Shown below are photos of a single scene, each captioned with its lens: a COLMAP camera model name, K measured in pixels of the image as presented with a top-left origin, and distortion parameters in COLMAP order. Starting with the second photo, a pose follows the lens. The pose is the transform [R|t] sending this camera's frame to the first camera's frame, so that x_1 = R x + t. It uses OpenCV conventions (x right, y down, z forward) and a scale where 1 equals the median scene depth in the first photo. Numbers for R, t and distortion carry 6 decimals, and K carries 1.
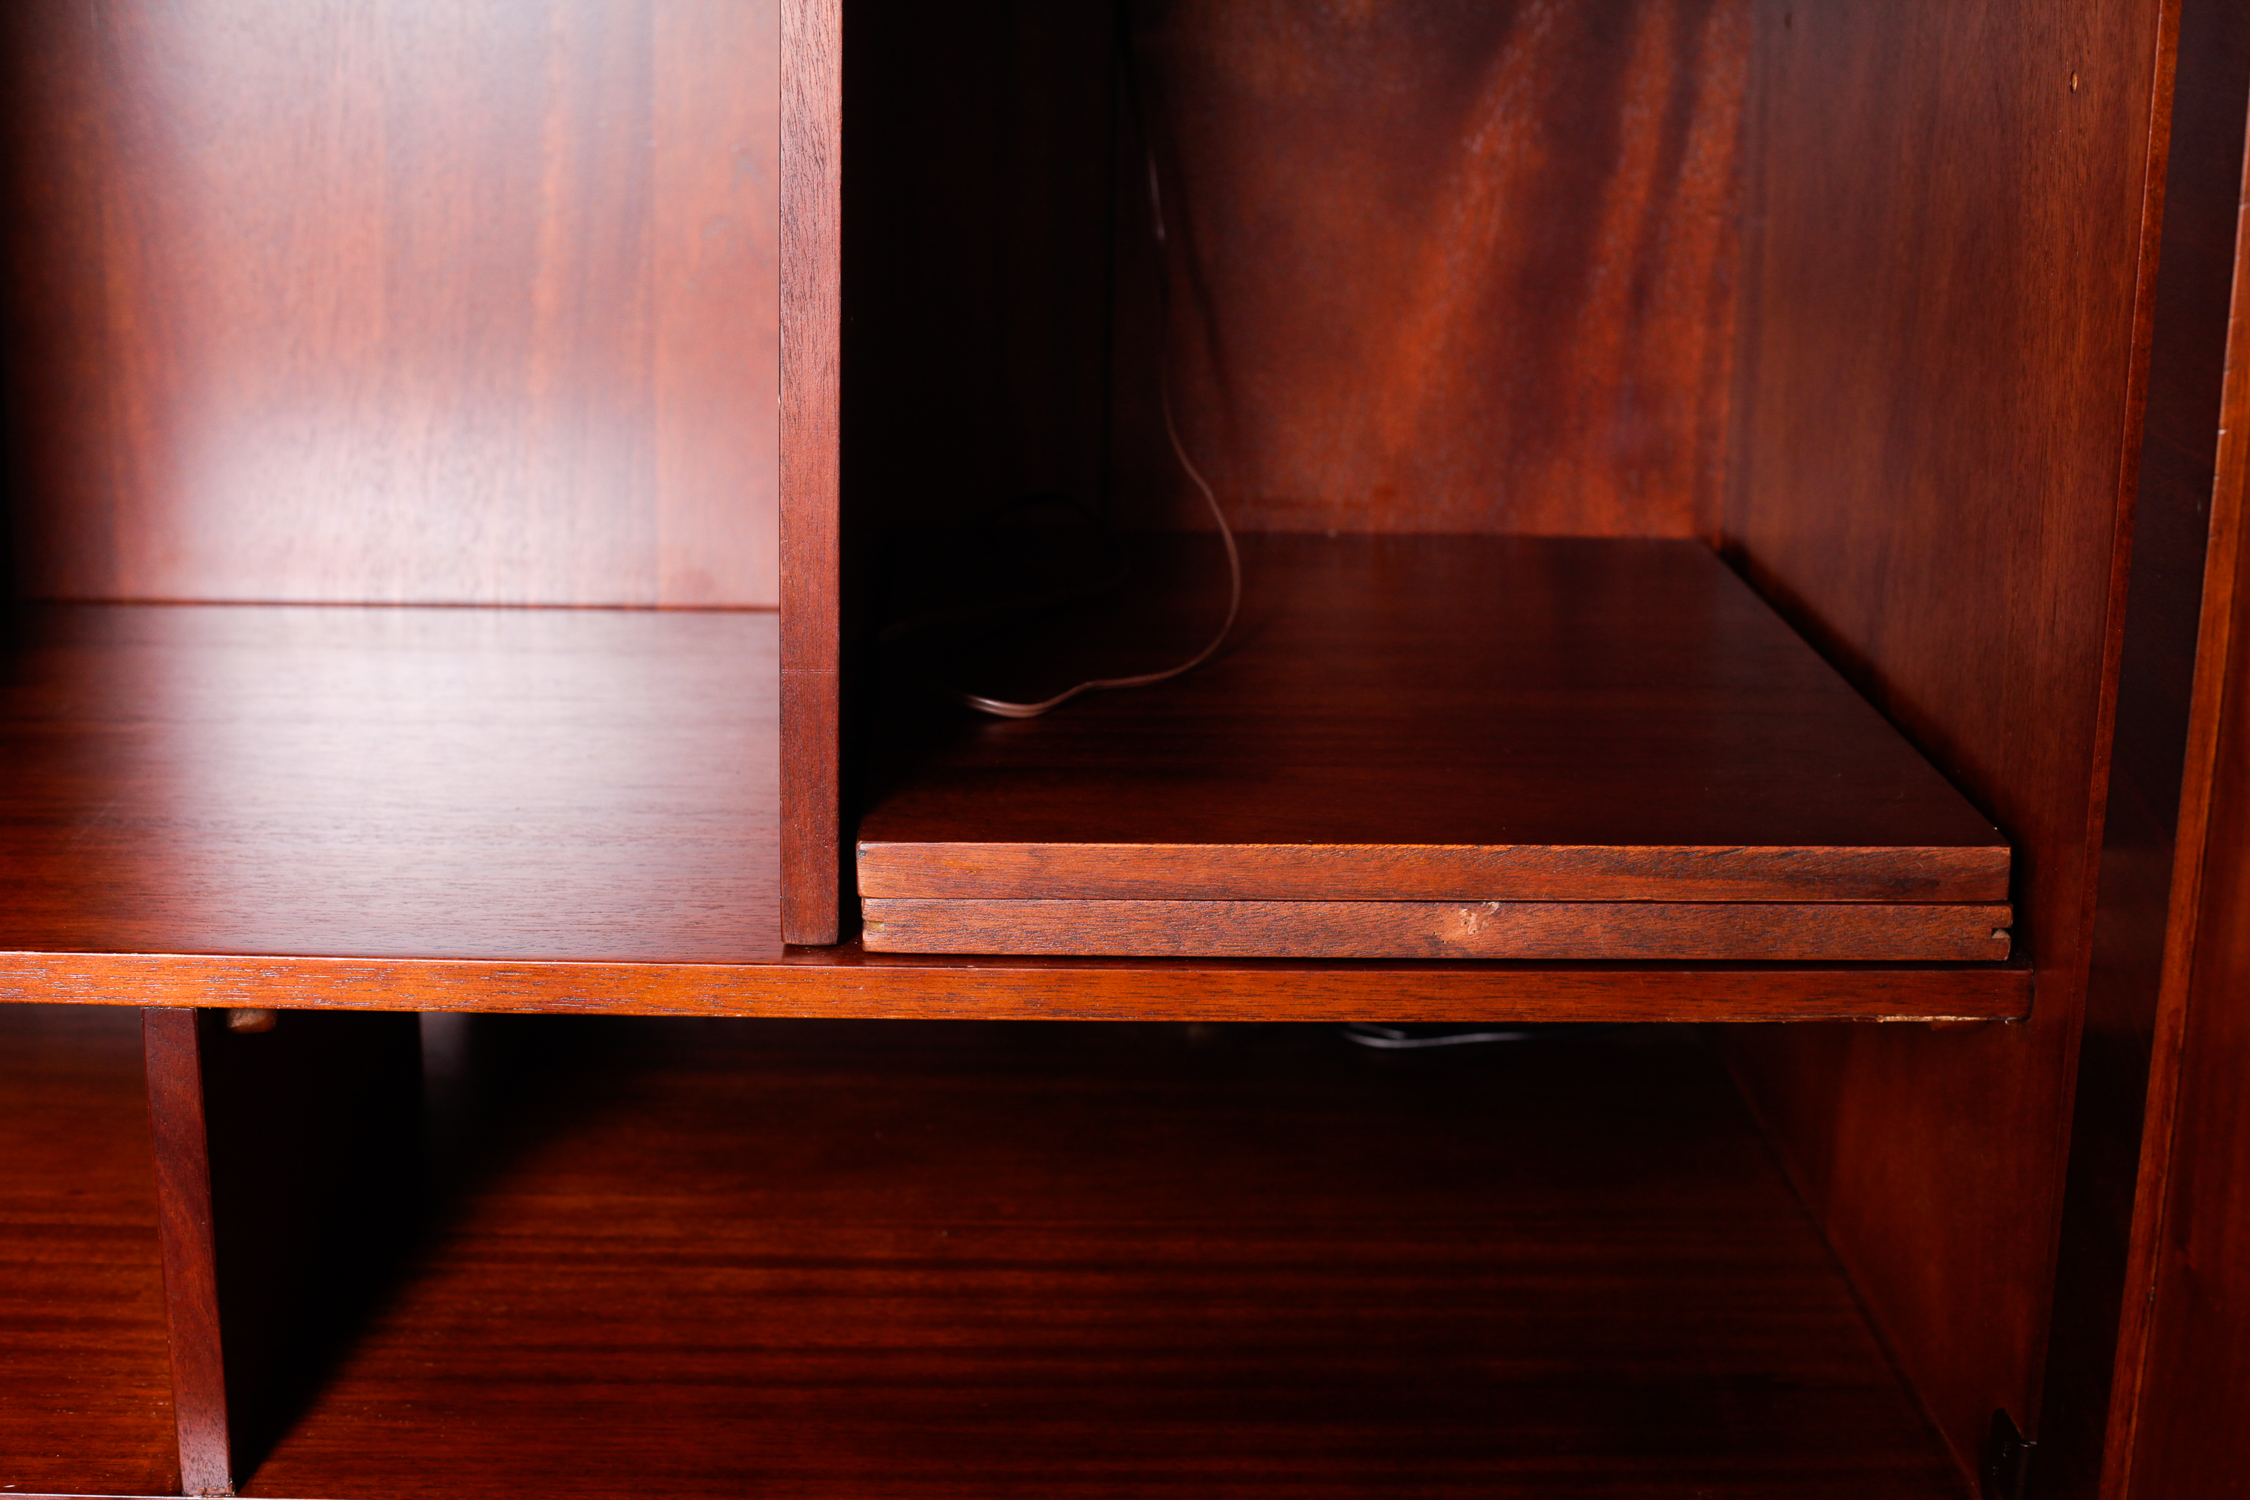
lens RADIAL K [[3395.6, 0, 1125.0], [0, 3395.6, 750.0], [0, 0, 1]] dist [-0.158154, 0.140075]
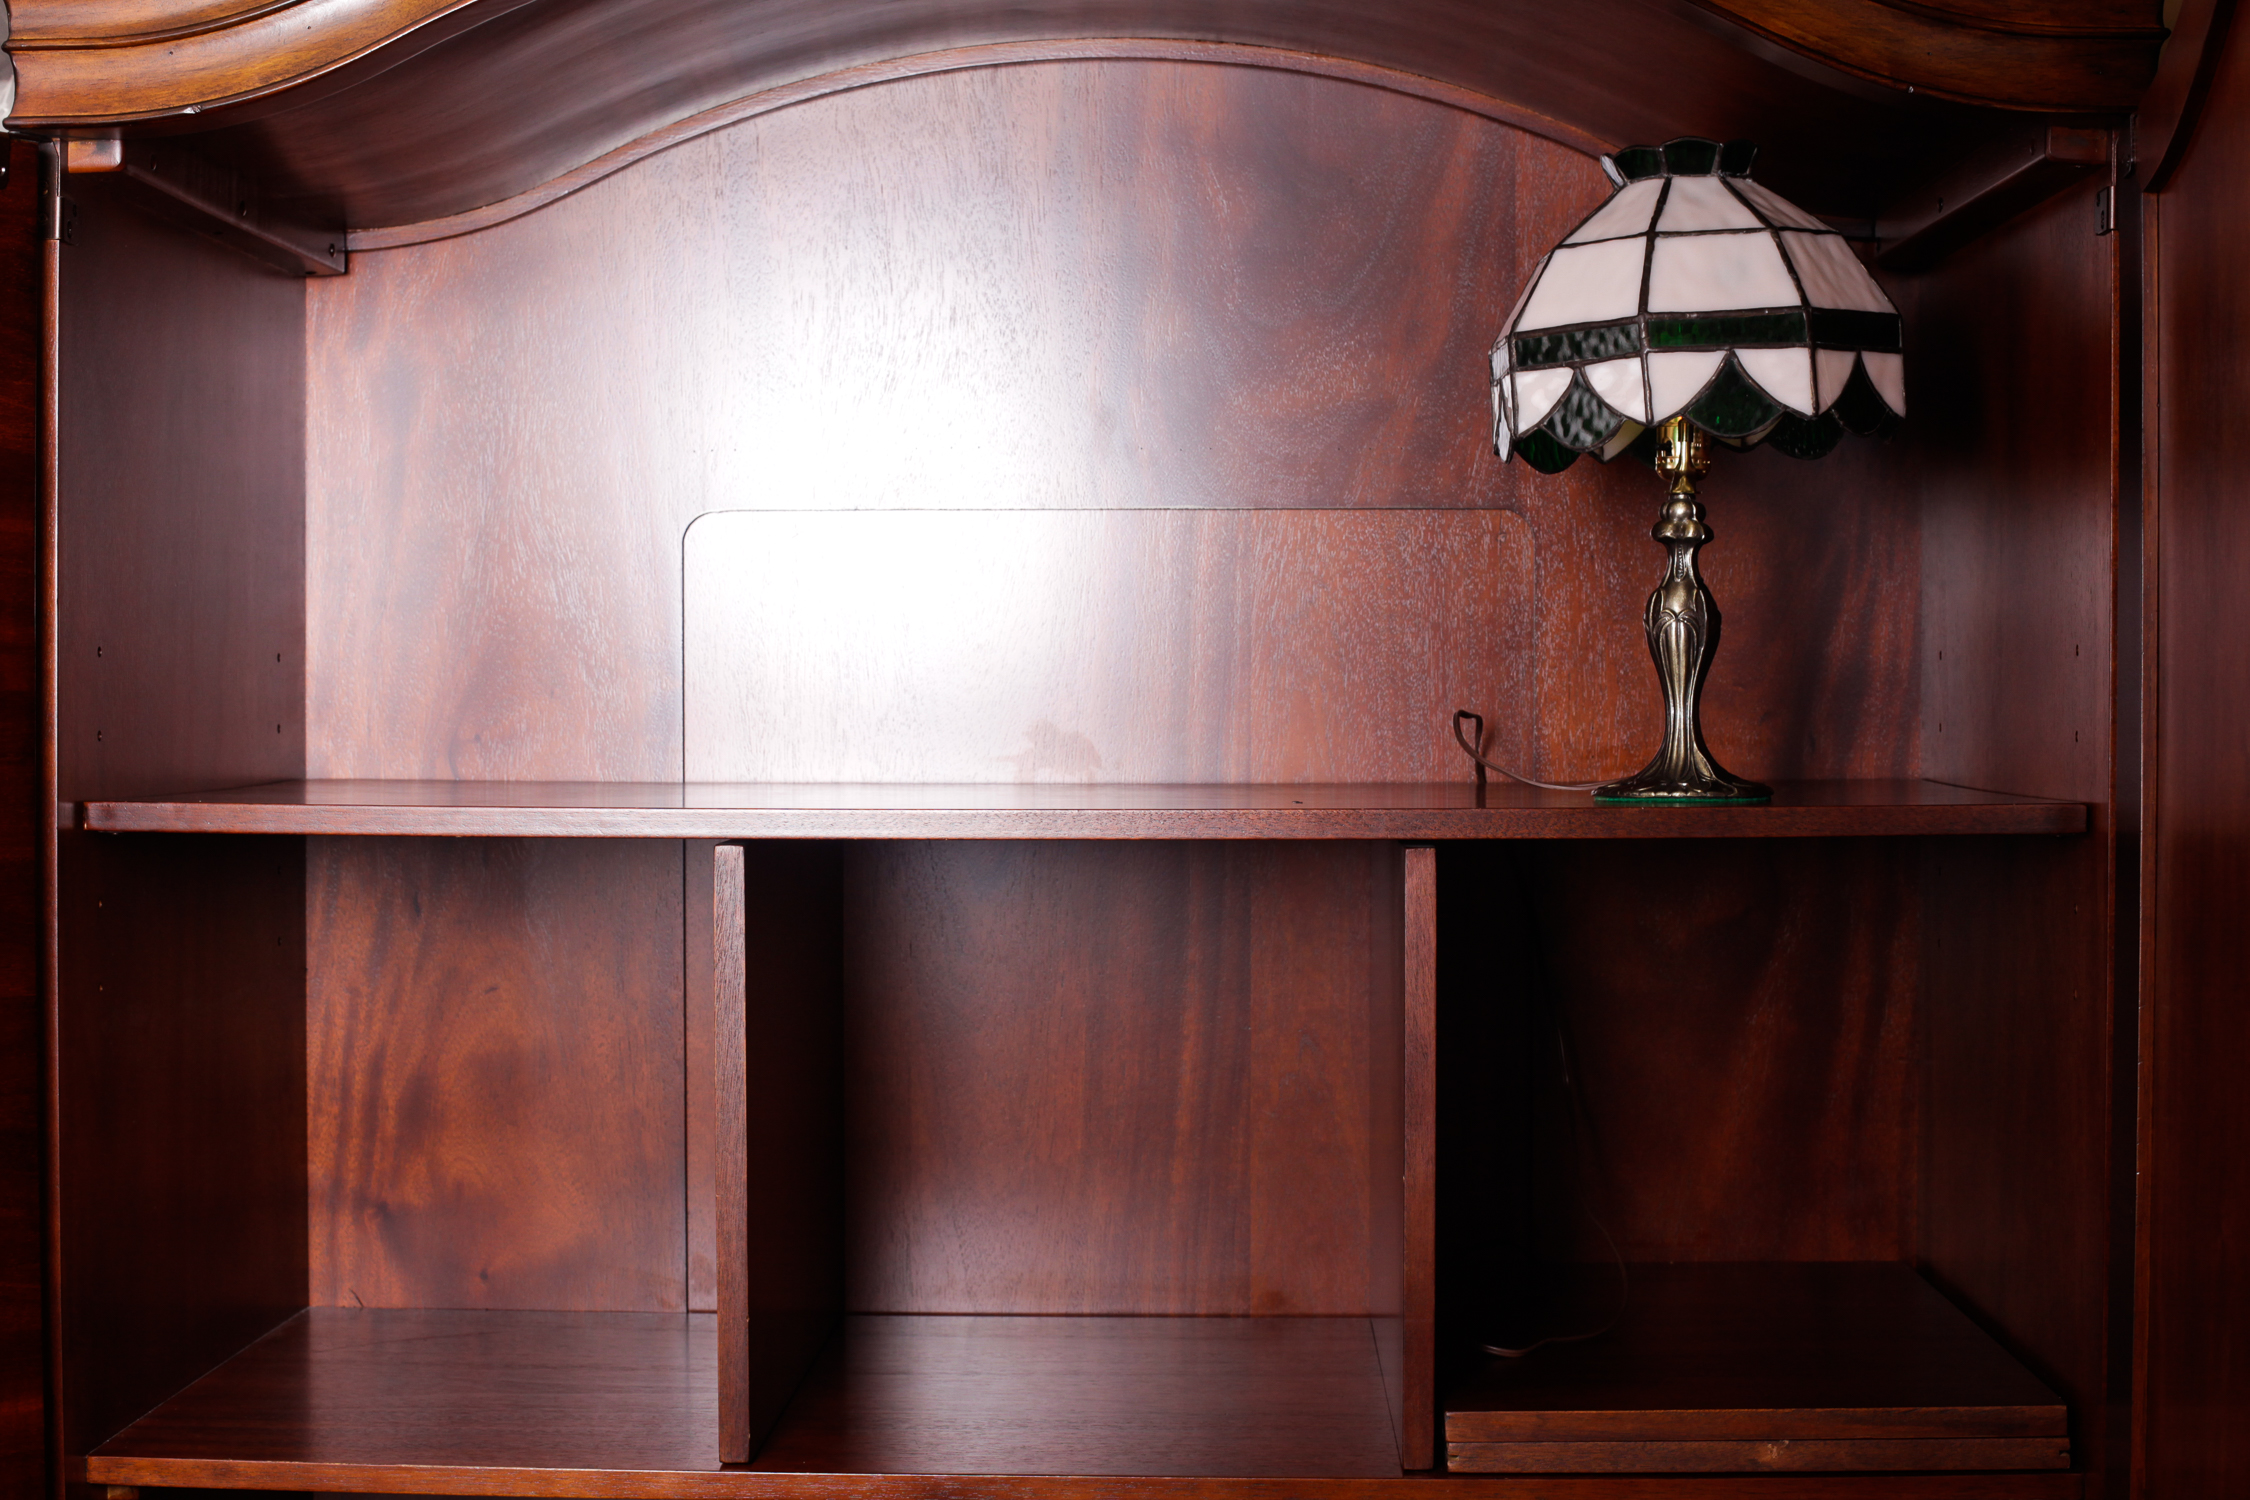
lens RADIAL K [[3395.6, 0, 1125.0], [0, 3395.6, 750.0], [0, 0, 1]] dist [-0.158154, 0.140075]
pose [[0.997248, -0.022343, -0.070688, -0.113597], [0.005041, 0.971732, -0.236035, 0.108955], [0.073964, 0.235029, 0.969170, -0.895248]]
